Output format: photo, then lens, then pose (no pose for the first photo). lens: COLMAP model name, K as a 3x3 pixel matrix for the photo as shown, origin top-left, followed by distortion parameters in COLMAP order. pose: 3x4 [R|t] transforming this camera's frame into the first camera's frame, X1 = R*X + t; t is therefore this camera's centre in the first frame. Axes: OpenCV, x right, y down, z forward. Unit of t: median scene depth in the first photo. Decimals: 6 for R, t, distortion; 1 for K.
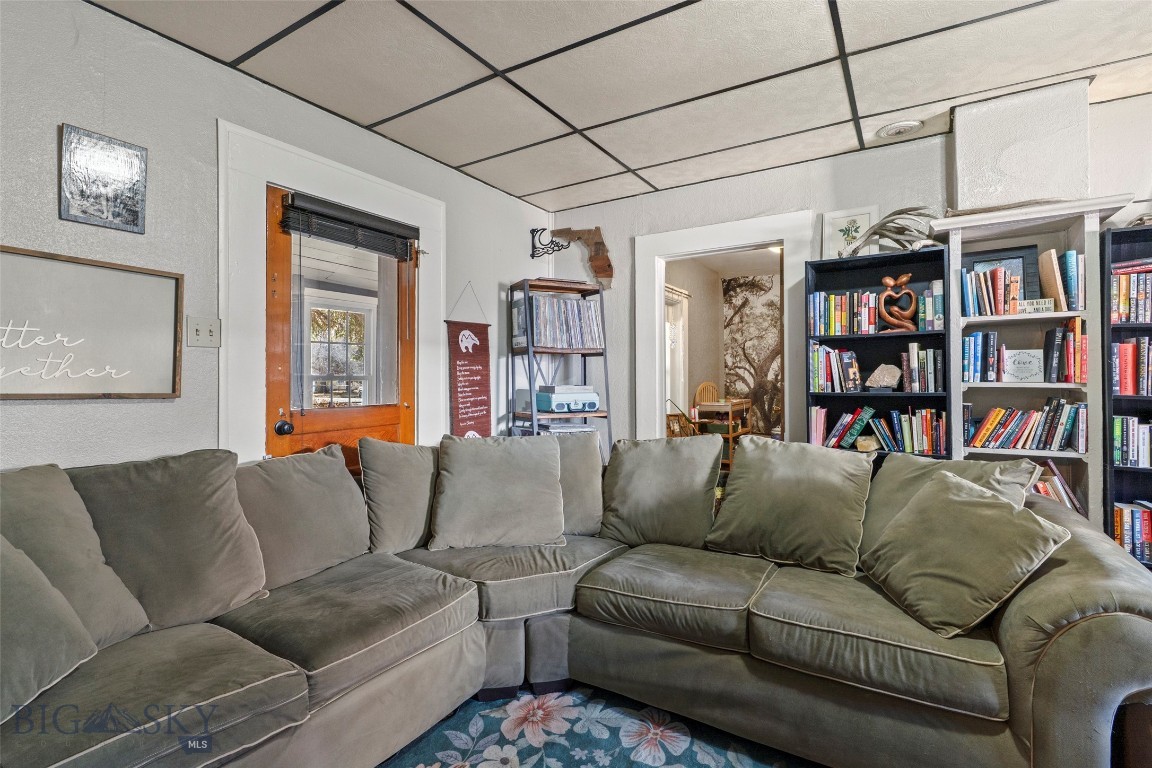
lens RADIAL K [[533.9, 0, 580.4], [0, 533.9, 374.3], [0, 0, 1]] dist [-0.002192, -0.000217]
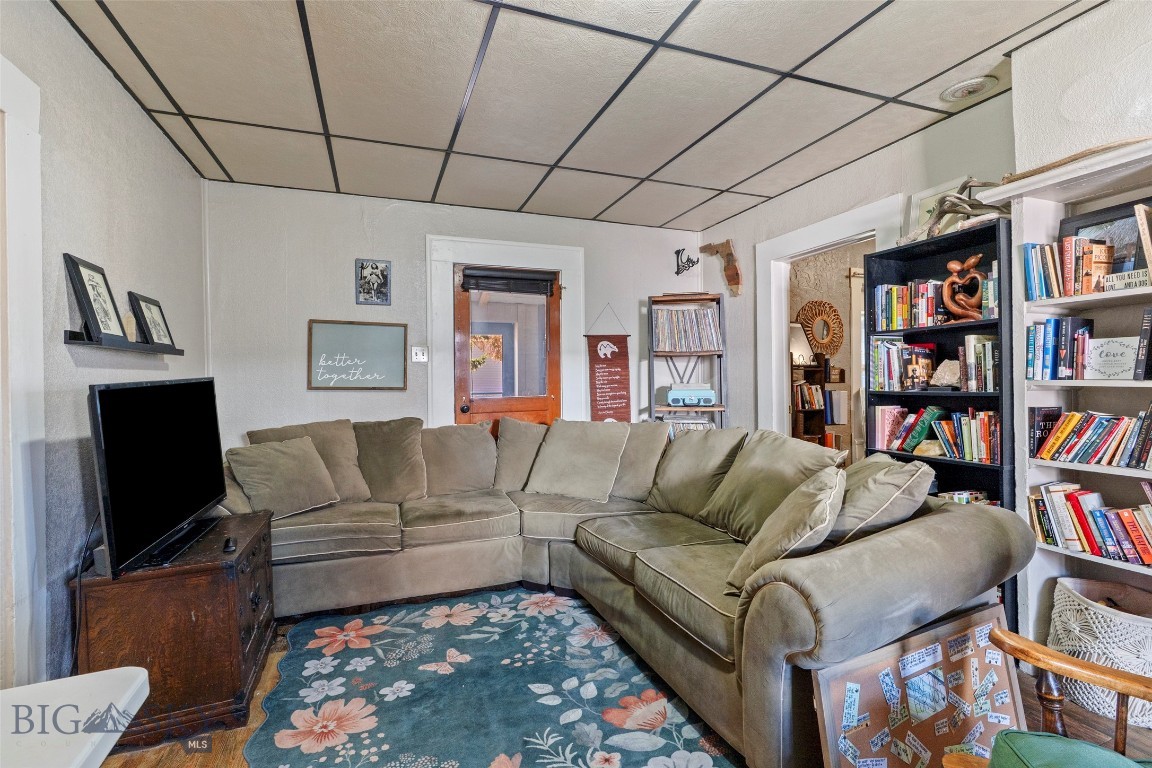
lens RADIAL K [[521.5, 0, 576.8], [0, 521.5, 377.2], [0, 0, 1]] dist [-0.001693, -0.000043]
pose [[0.792885, -0.006198, -0.609339, 0.609411], [0.011762, 0.999918, 0.005135, -0.001770], [0.609257, -0.011238, 0.792893, -0.067205]]
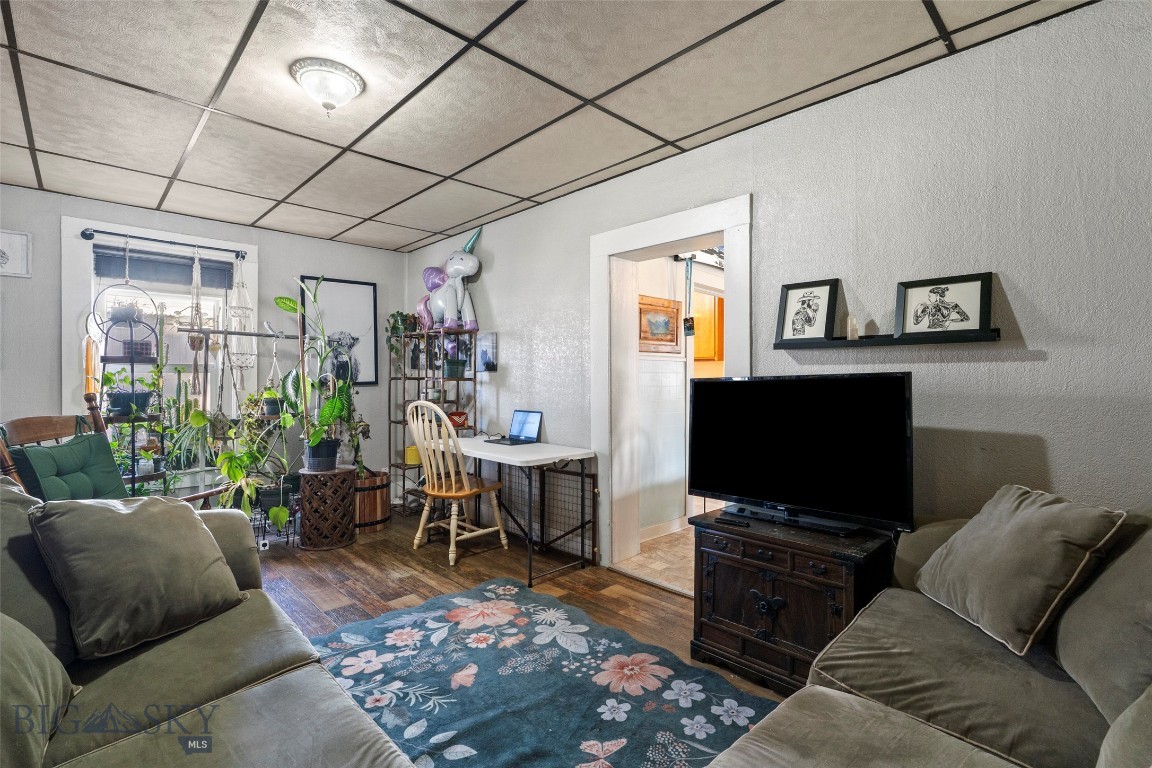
lens RADIAL K [[521.5, 0, 576.8], [0, 521.5, 377.2], [0, 0, 1]] dist [-0.001693, -0.000043]
pose [[-0.966681, 0.003940, 0.255953, -0.175980], [0.002351, 0.999976, -0.006514, 0.006454], [-0.255972, -0.005695, -0.966667, 1.042277]]
